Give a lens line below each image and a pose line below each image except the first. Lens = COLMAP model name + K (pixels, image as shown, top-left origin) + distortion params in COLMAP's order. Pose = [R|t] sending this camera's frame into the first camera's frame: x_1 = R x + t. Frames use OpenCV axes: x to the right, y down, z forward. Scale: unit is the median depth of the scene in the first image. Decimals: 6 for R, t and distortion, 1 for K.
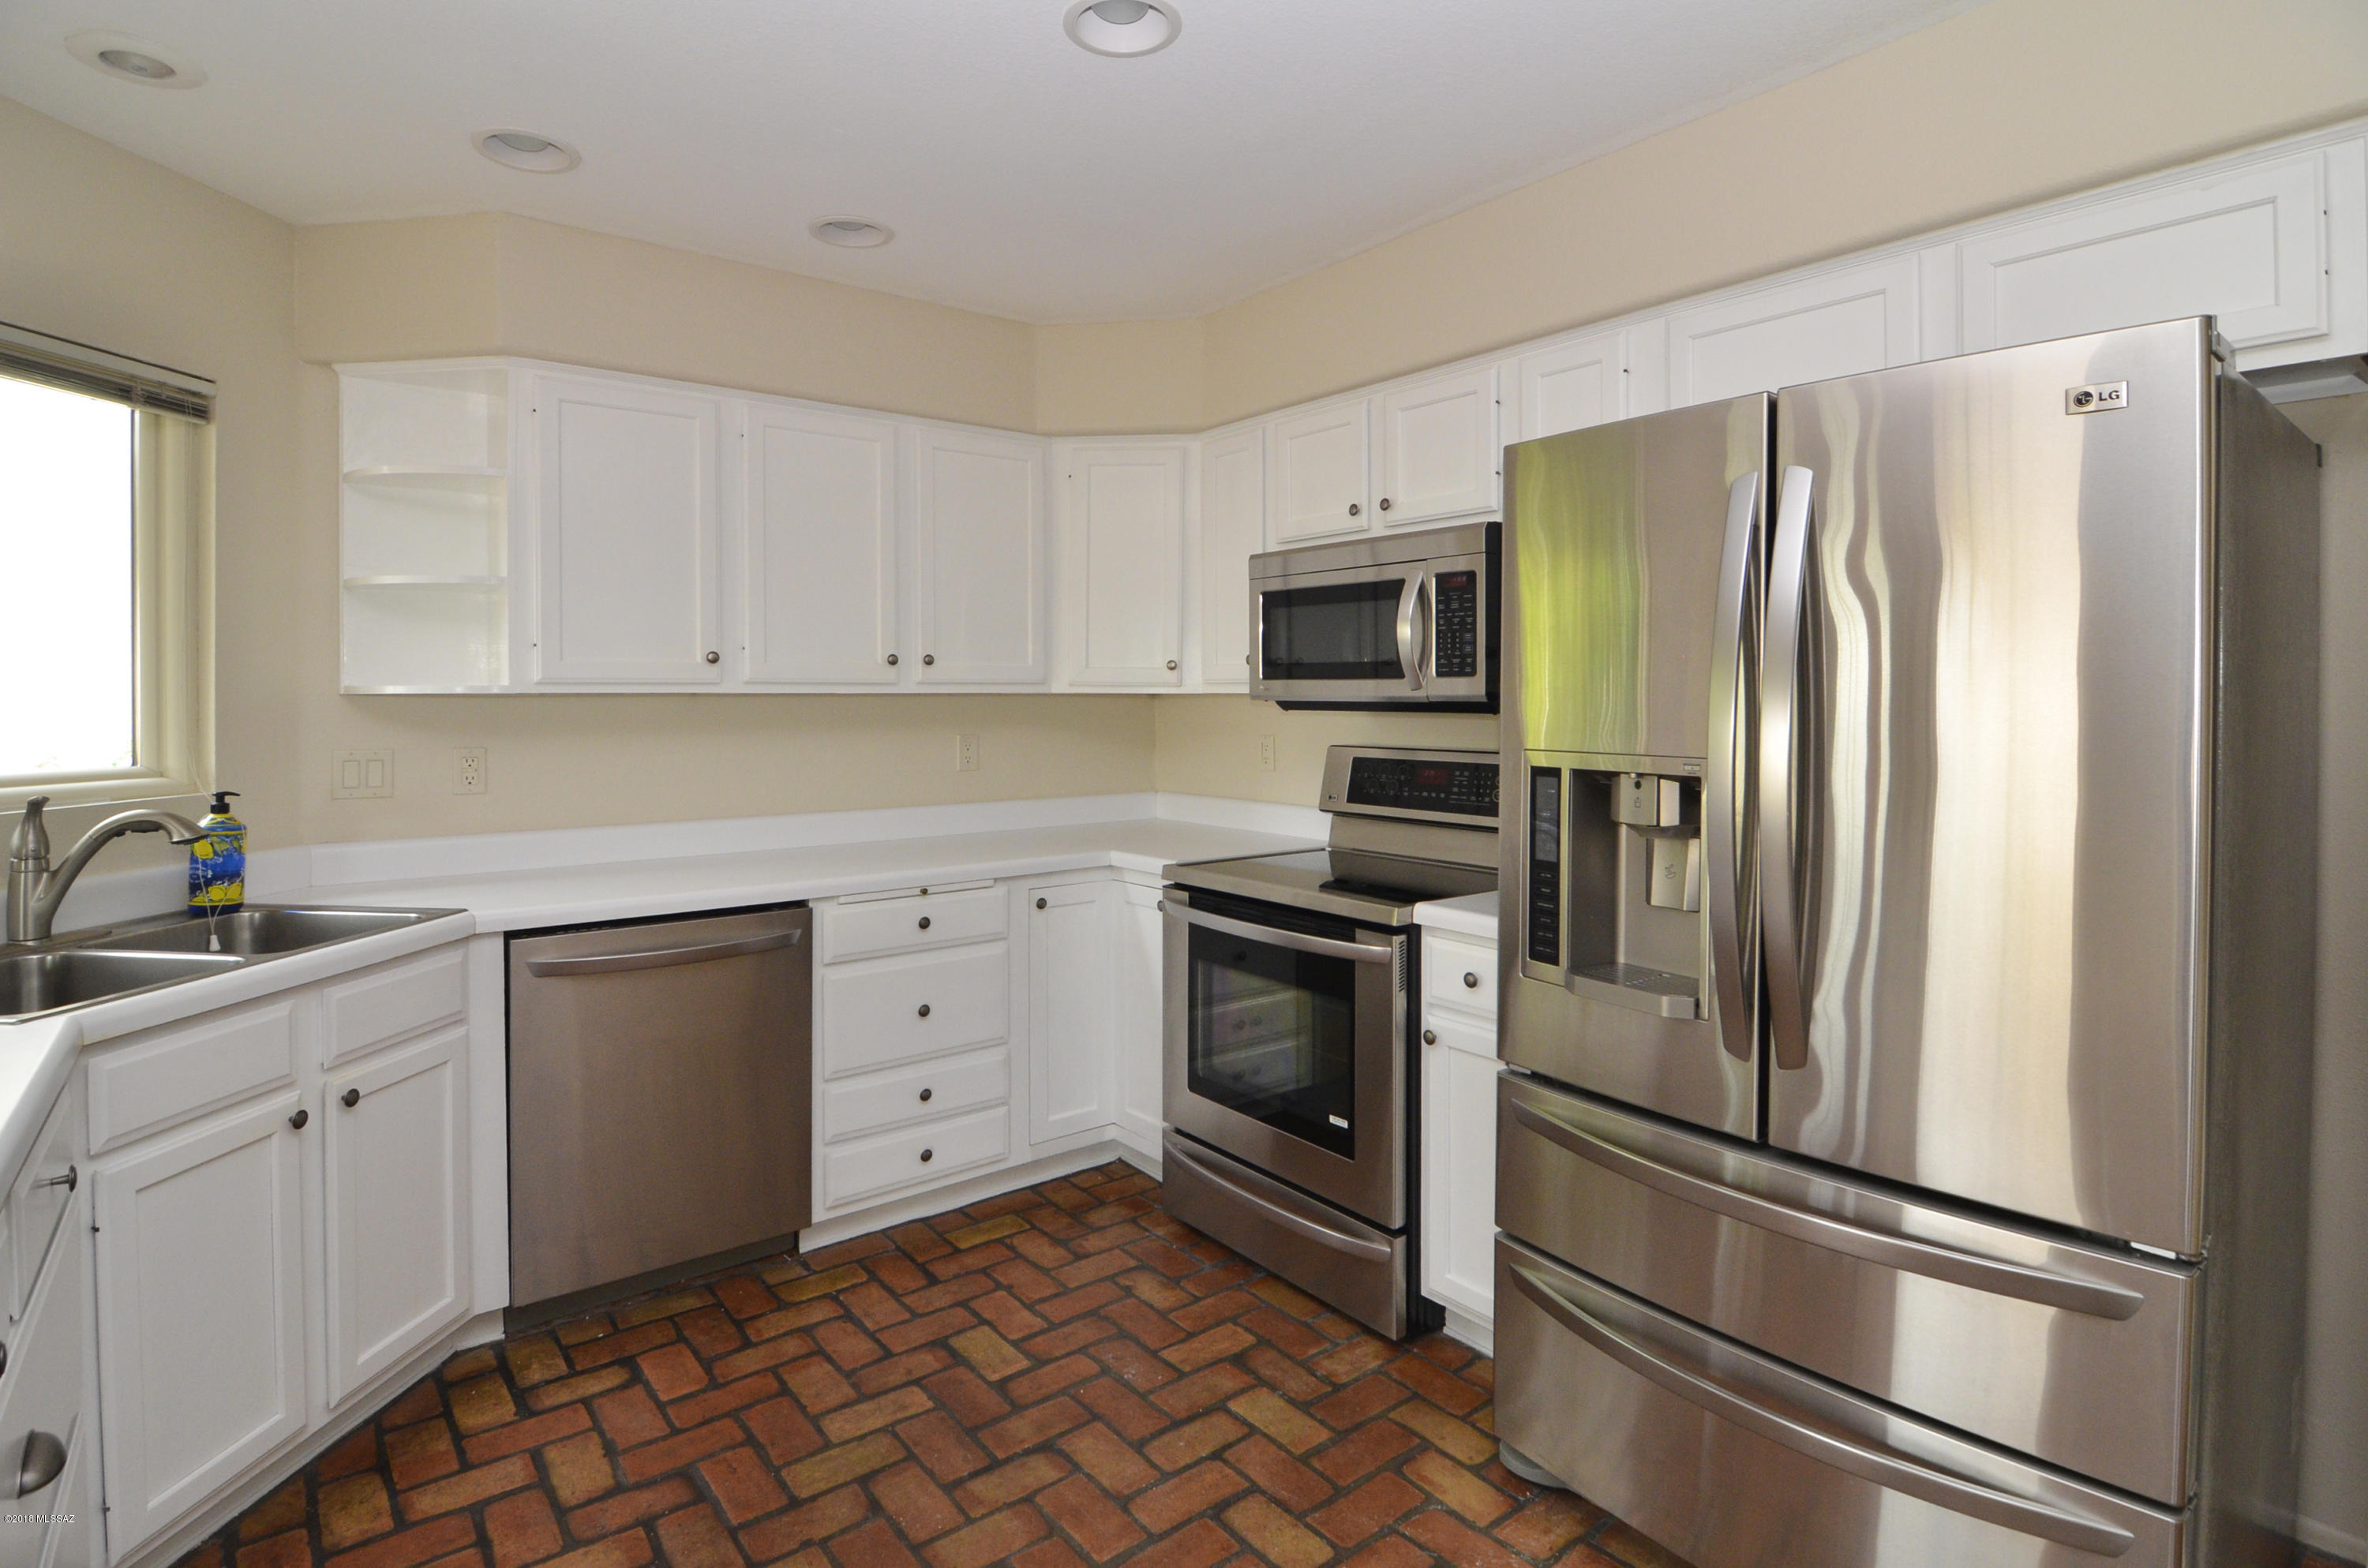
lens RADIAL K [[1197.6, 0, 1101.4], [0, 1197.6, 726.5], [0, 0, 1]] dist [-0.013226, -0.000502]
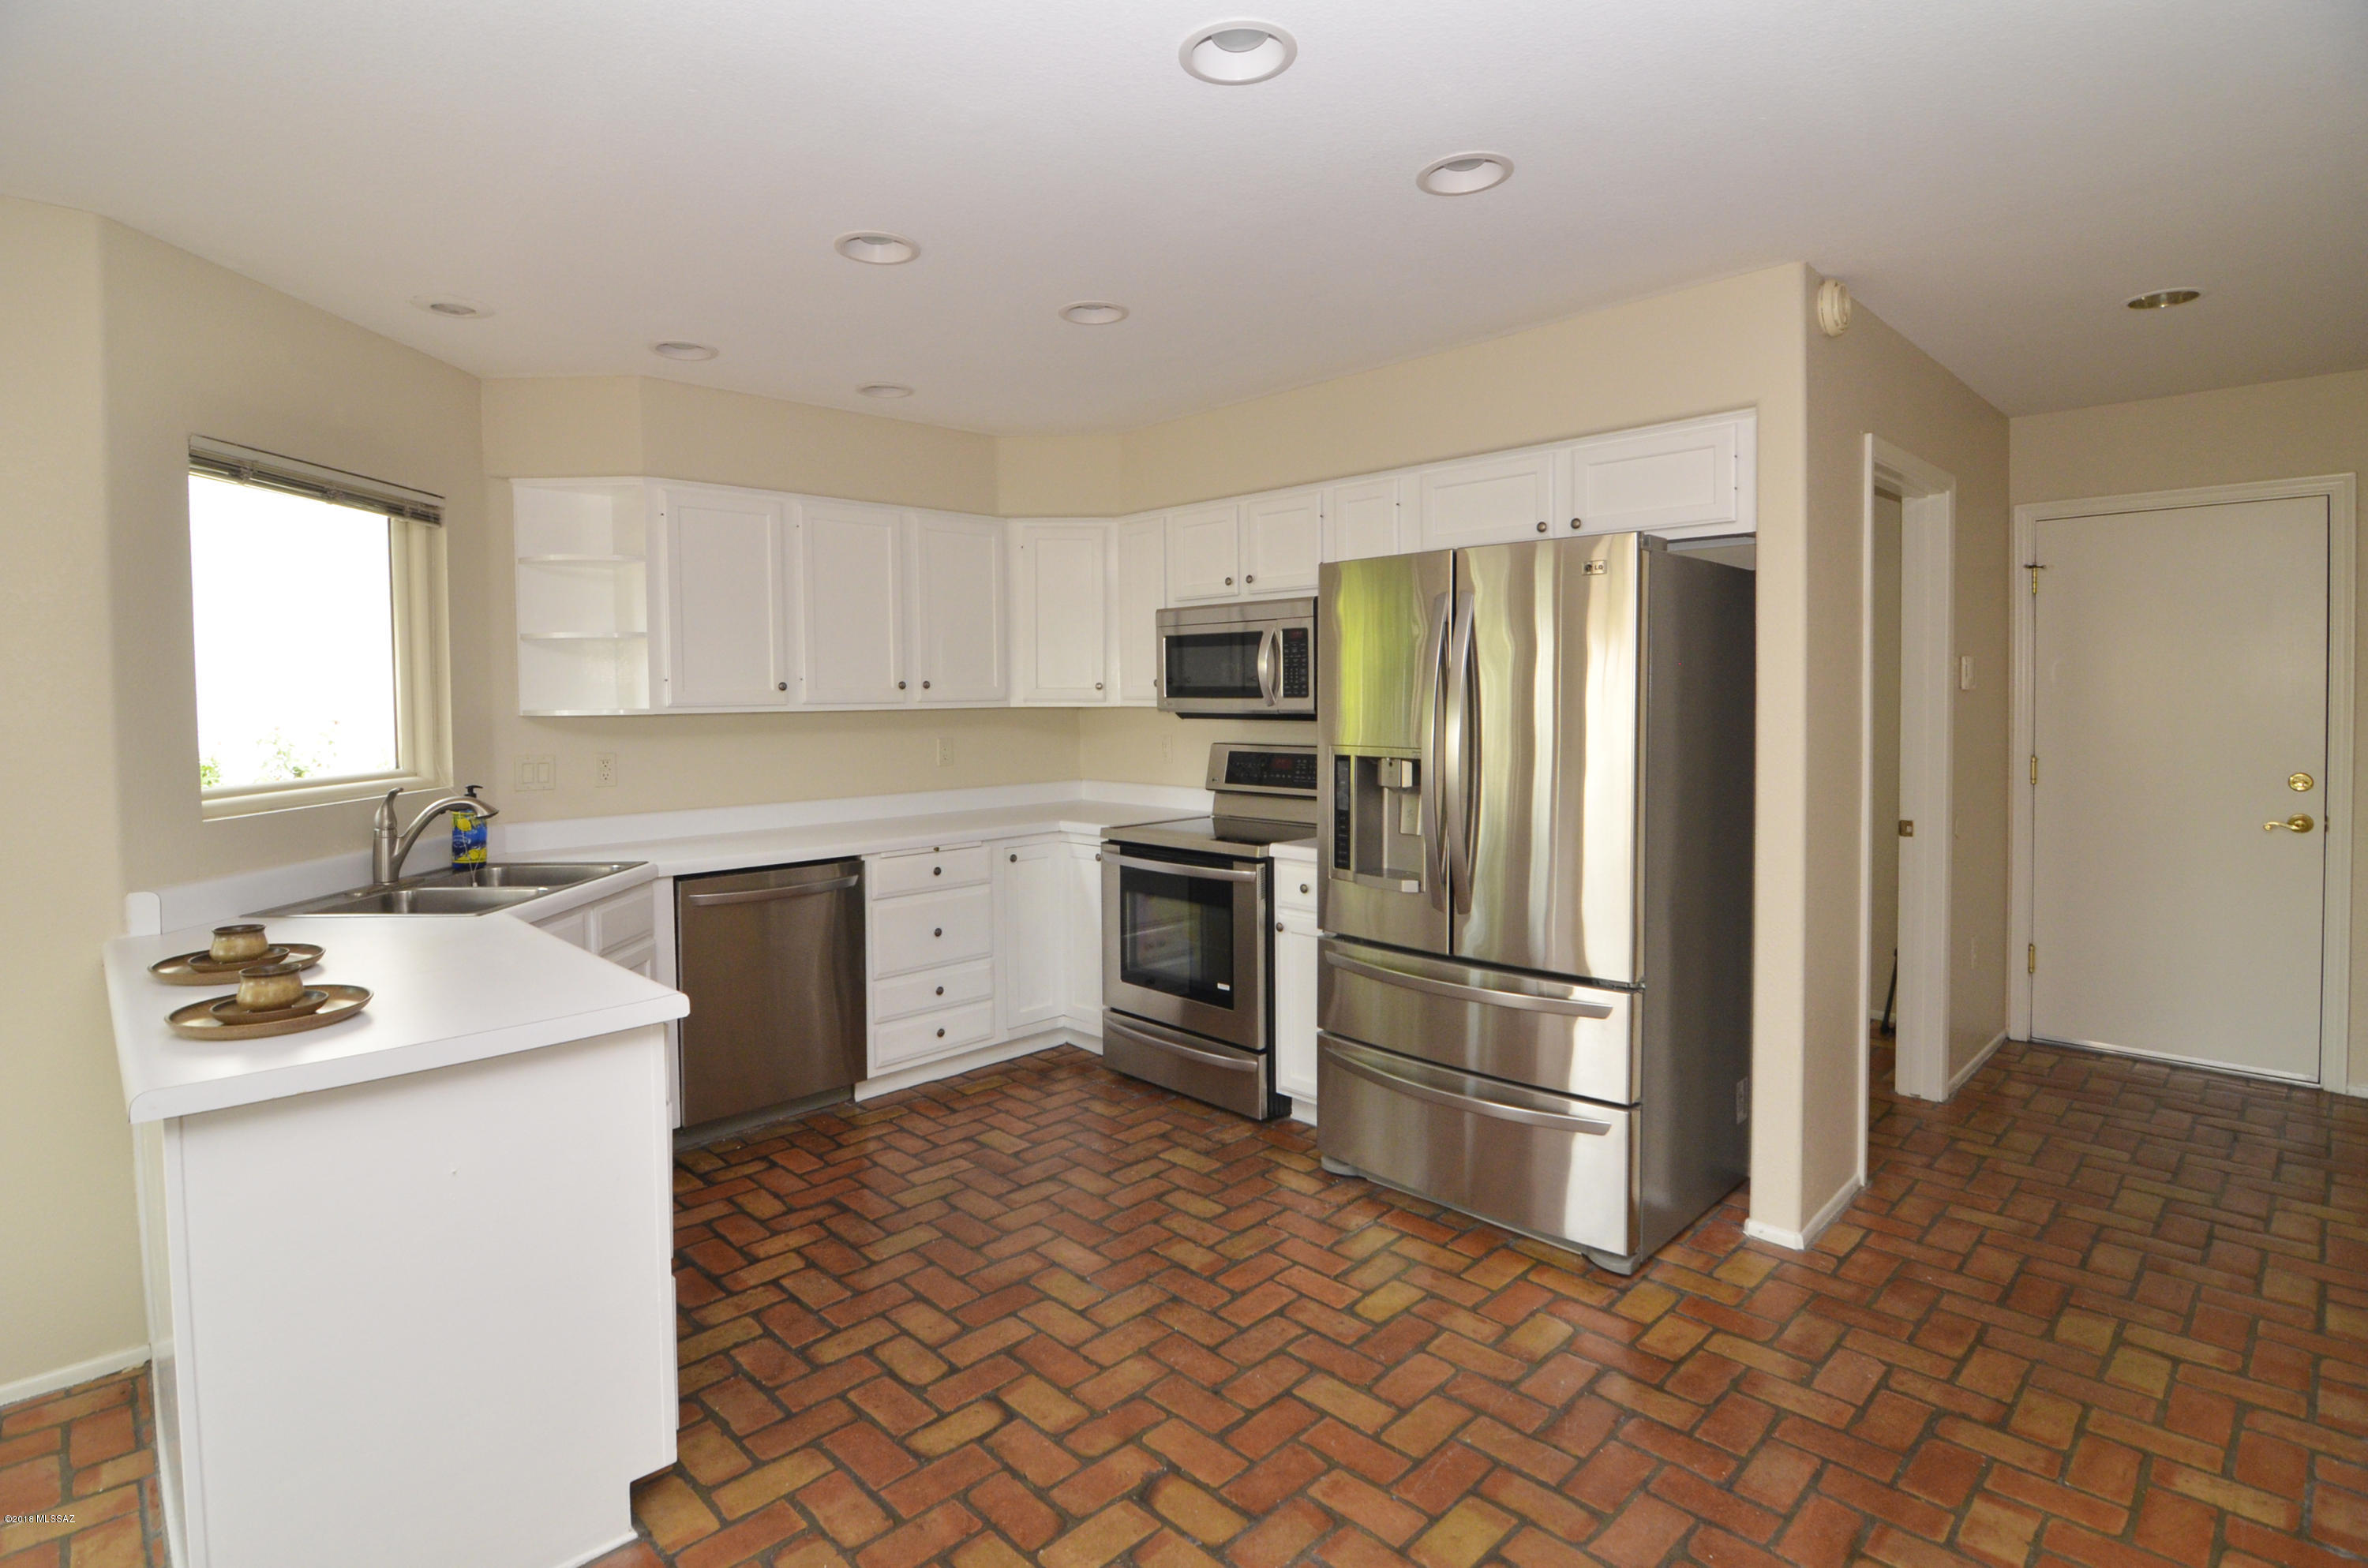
lens RADIAL K [[1117.7, 0, 1144.8], [0, 1117.7, 757.1], [0, 0, 1]] dist [0.001149, -0.000459]
pose [[0.990523, -0.014603, 0.136567, -0.093297], [0.010711, 0.999516, 0.029190, -0.009479], [-0.136927, -0.027451, 0.990201, -0.400754]]
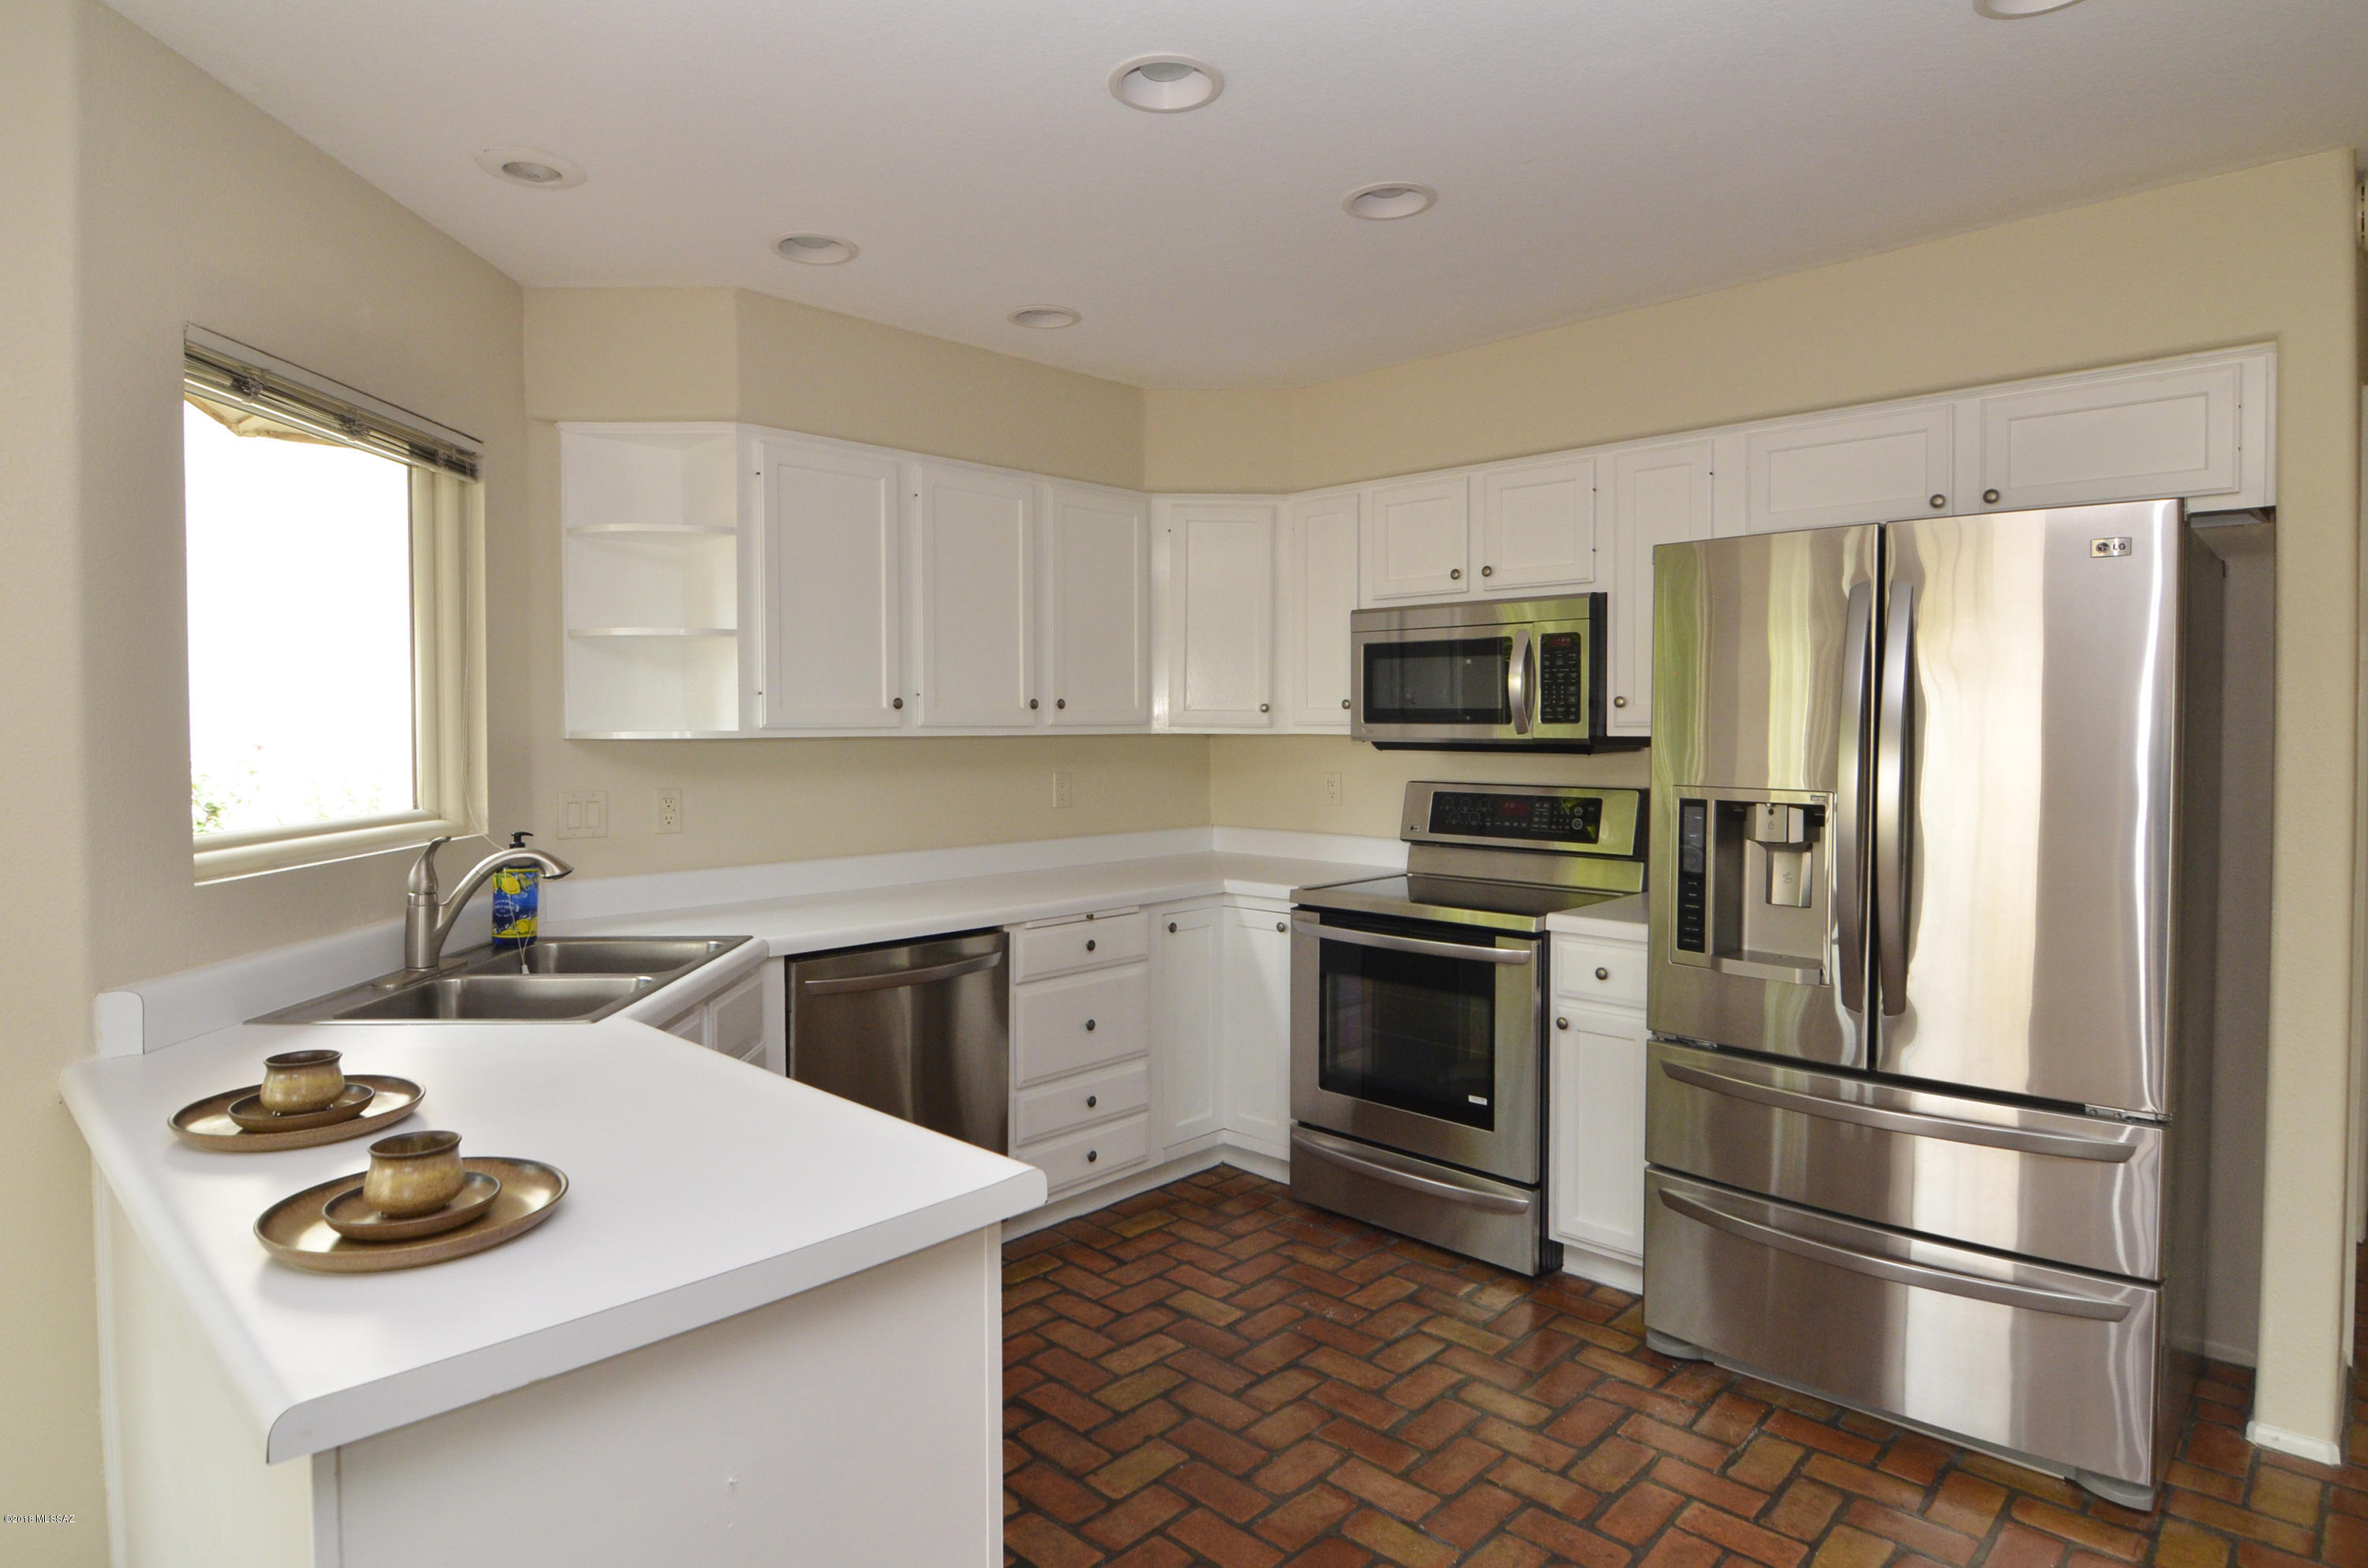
lens RADIAL K [[1297.7, 0, 1184.0], [0, 1297.7, 784.0], [0, 0, 1]] dist [-0.004974, -0.001896]
pose [[0.986919, -0.006093, 0.161102, -0.287612], [0.002978, 0.999804, 0.019568, -0.008127], [-0.161190, -0.018832, 0.986744, -0.210871]]
